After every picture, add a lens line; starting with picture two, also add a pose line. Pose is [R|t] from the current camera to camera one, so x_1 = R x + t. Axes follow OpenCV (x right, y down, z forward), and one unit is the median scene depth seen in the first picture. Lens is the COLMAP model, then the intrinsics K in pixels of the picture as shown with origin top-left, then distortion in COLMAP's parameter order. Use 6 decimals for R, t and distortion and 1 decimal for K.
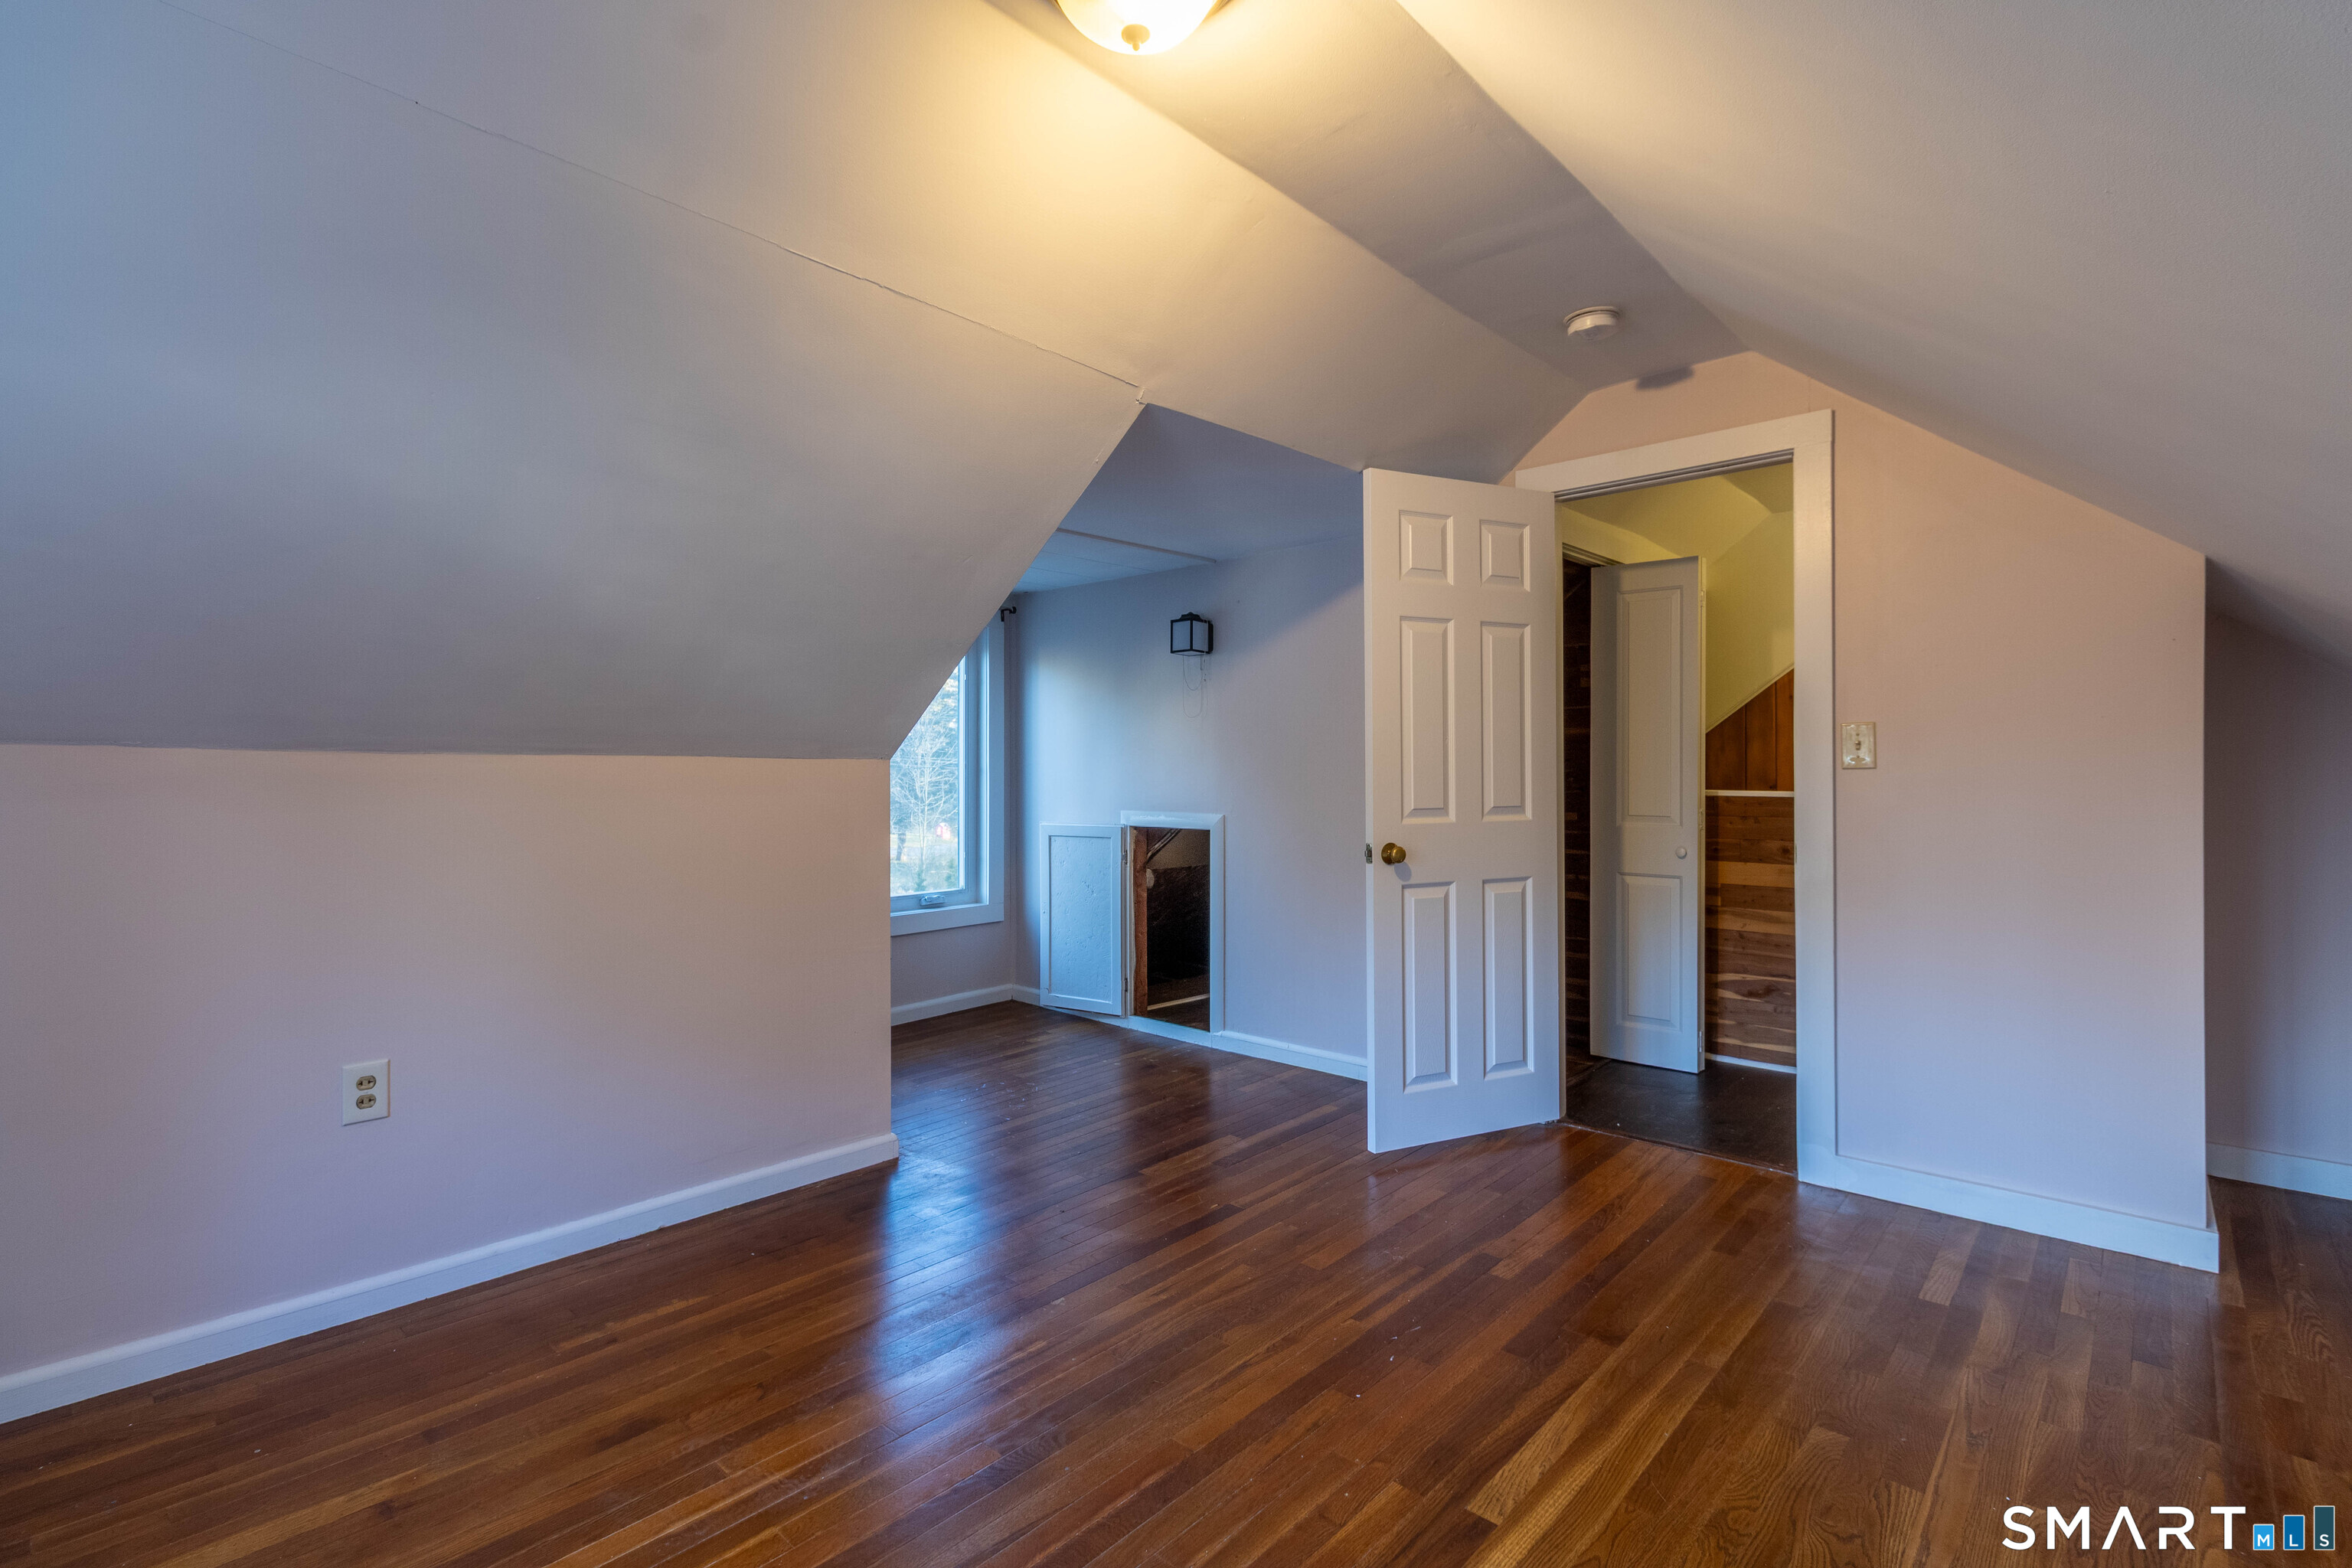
lens RADIAL K [[1089.3, 0, 1165.7], [0, 1089.3, 779.7], [0, 0, 1]] dist [0.008246, -0.000633]
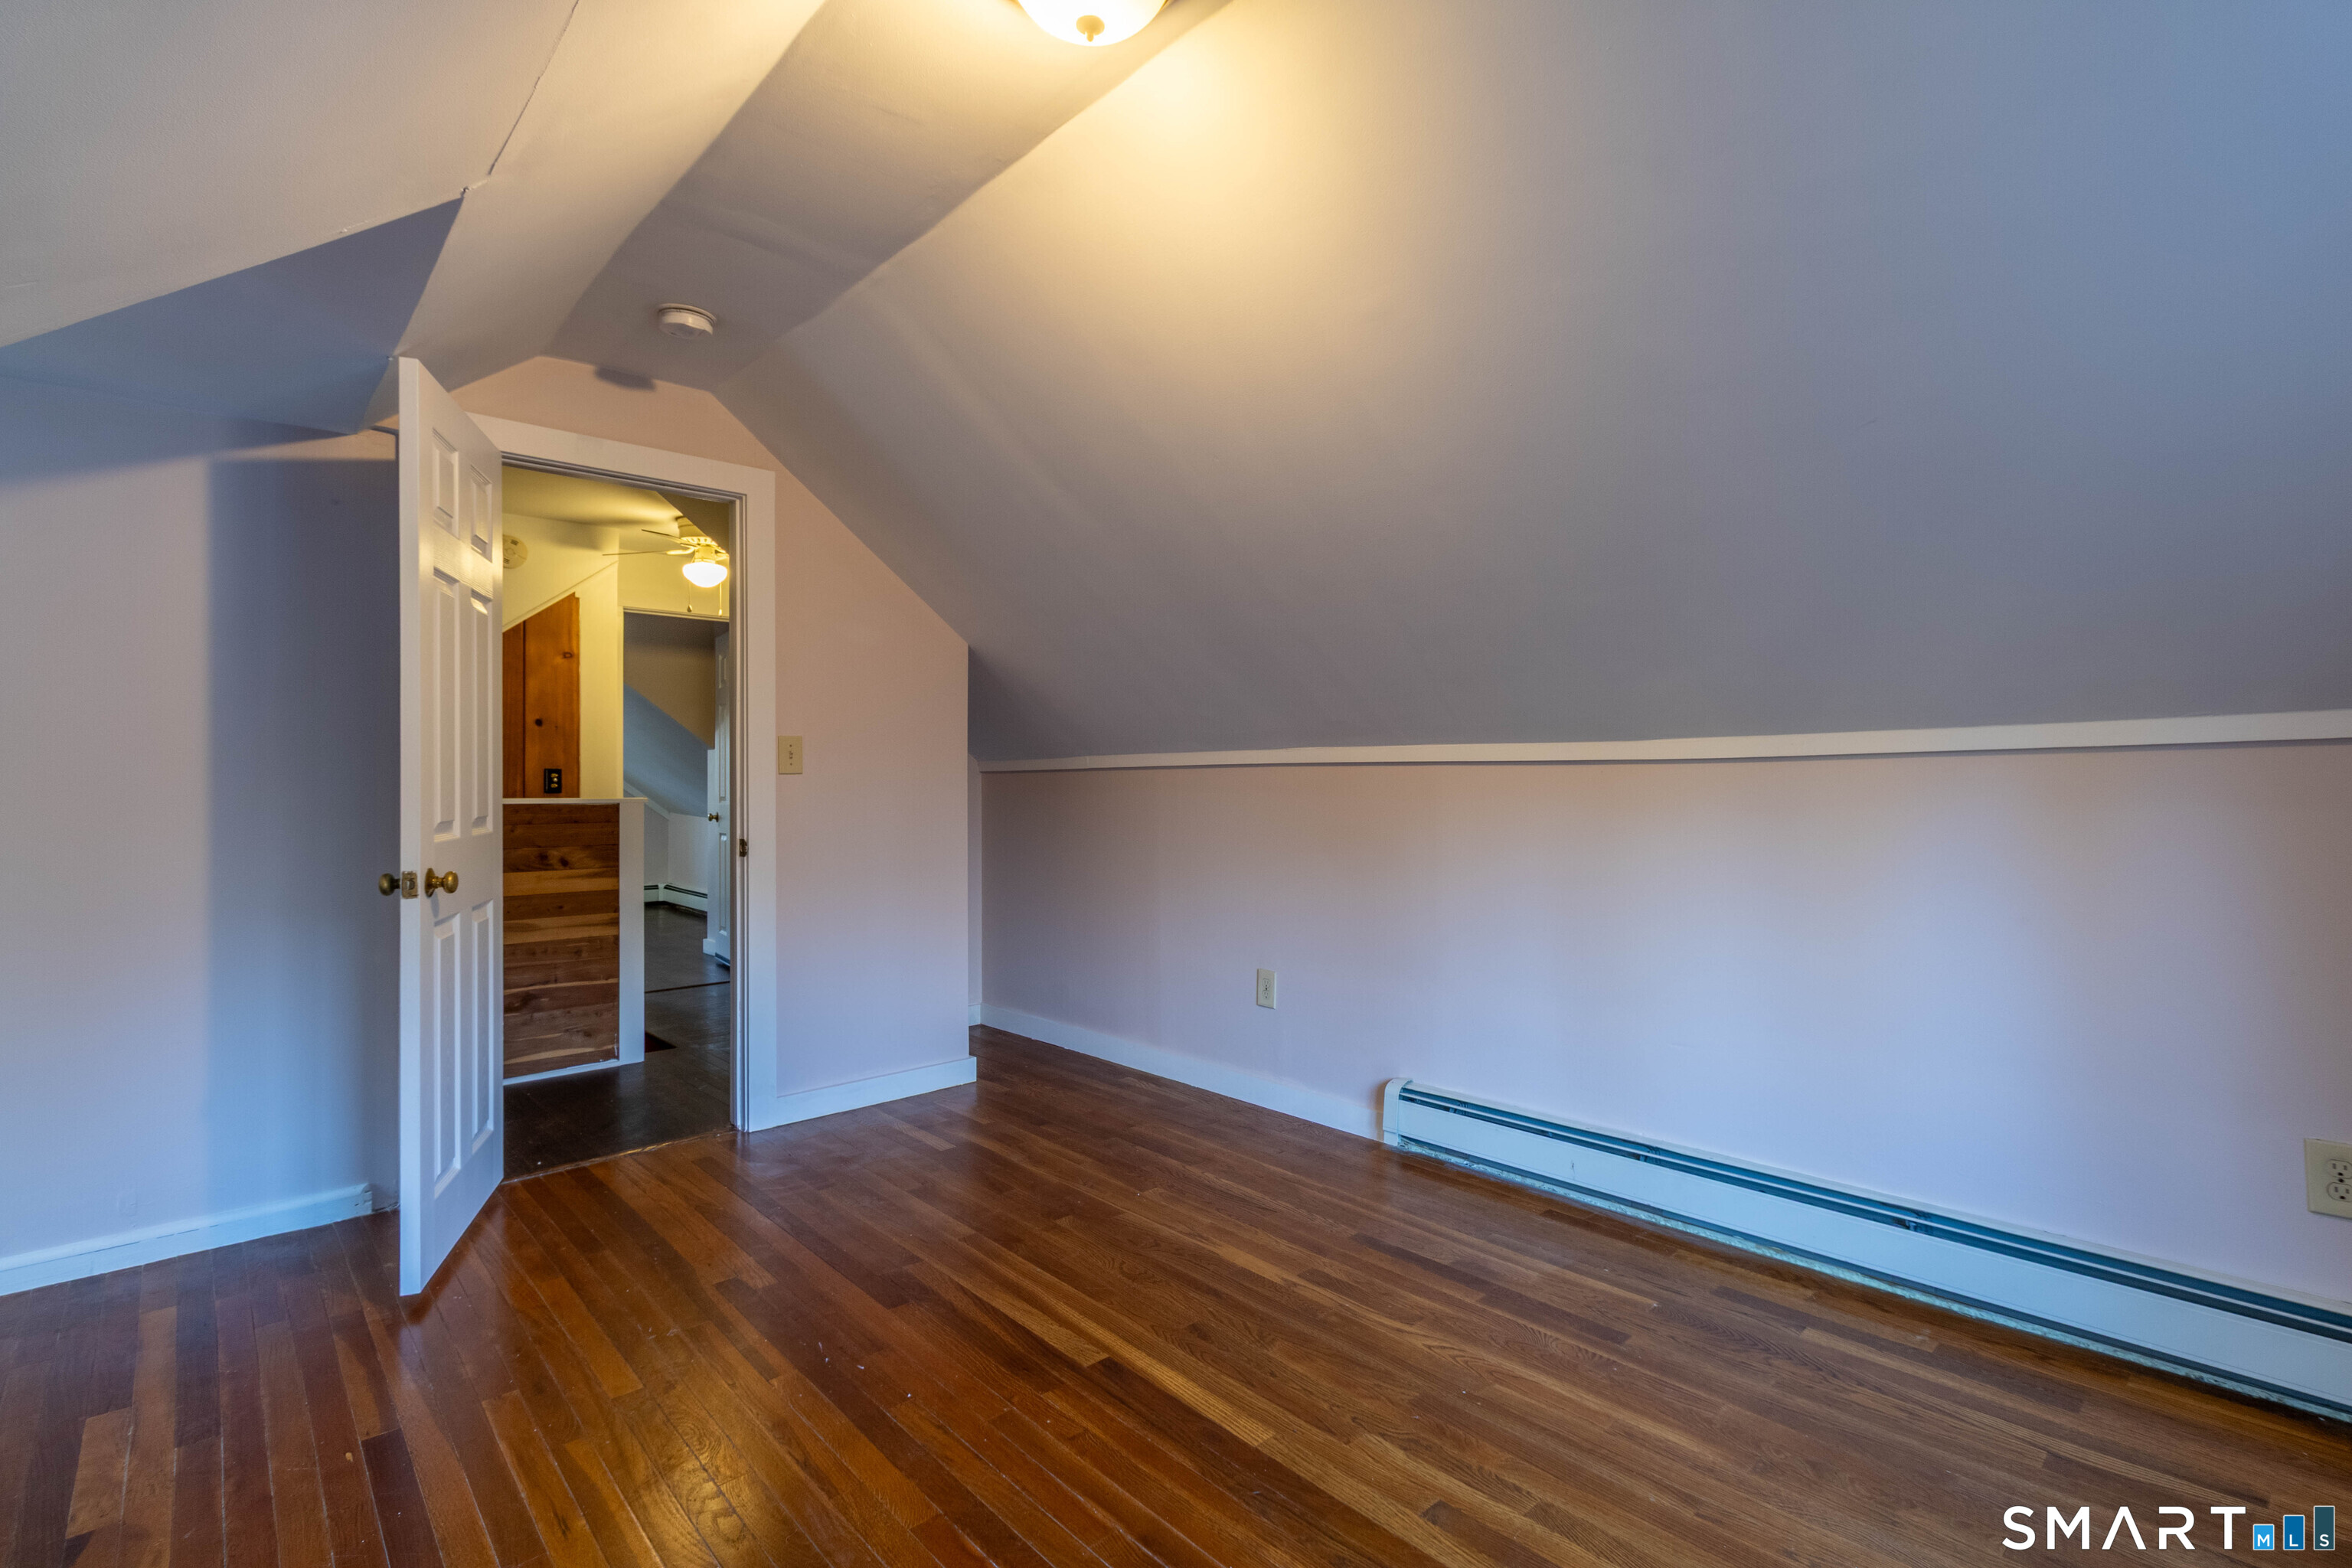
lens RADIAL K [[1089.3, 0, 1211.3], [0, 1089.3, 790.8], [0, 0, 1]] dist [0.008246, -0.000633]
pose [[0.068612, -0.007135, 0.997618, -0.476873], [0.011208, 0.999917, 0.006381, 0.005122], [-0.997580, 0.010744, 0.068686, 0.389234]]
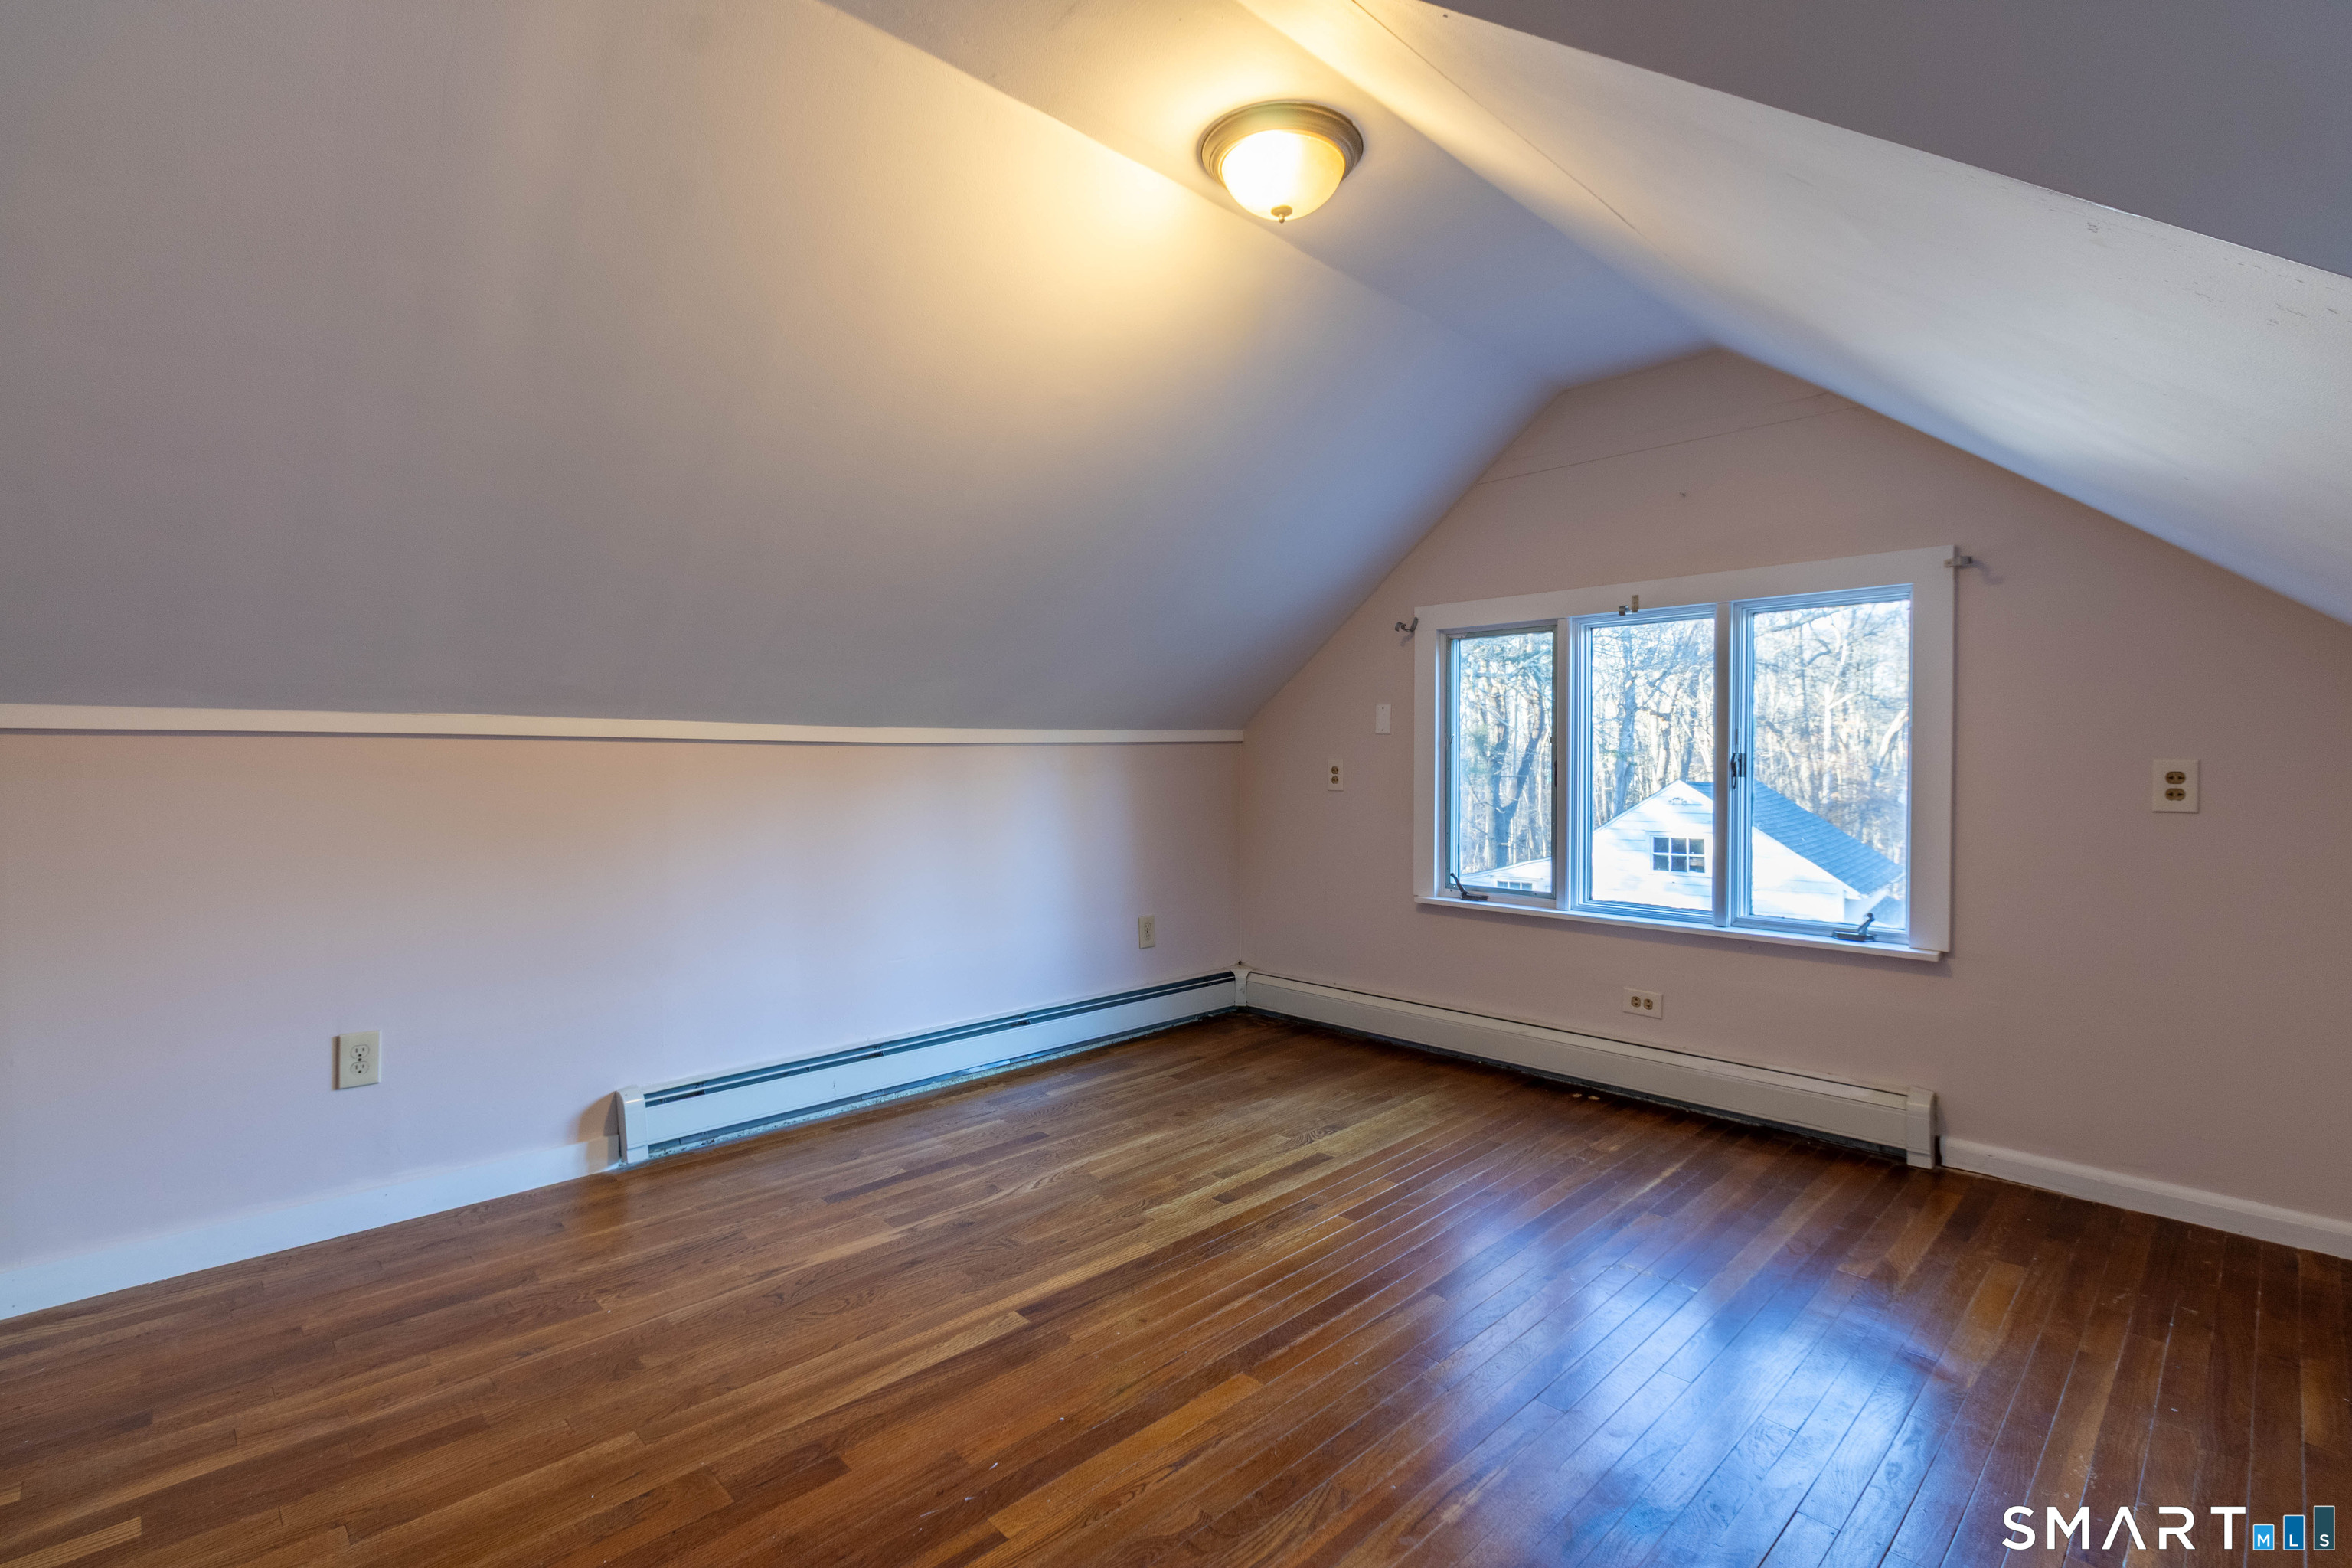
lens RADIAL K [[1089.3, 0, 1172.8], [0, 1089.3, 795.4], [0, 0, 1]] dist [0.008246, -0.000633]
pose [[-0.998712, 0.001834, 0.050714, 0.021409], [0.003847, 0.999207, 0.039618, 0.001913], [-0.050601, 0.039762, -0.997927, 1.133439]]
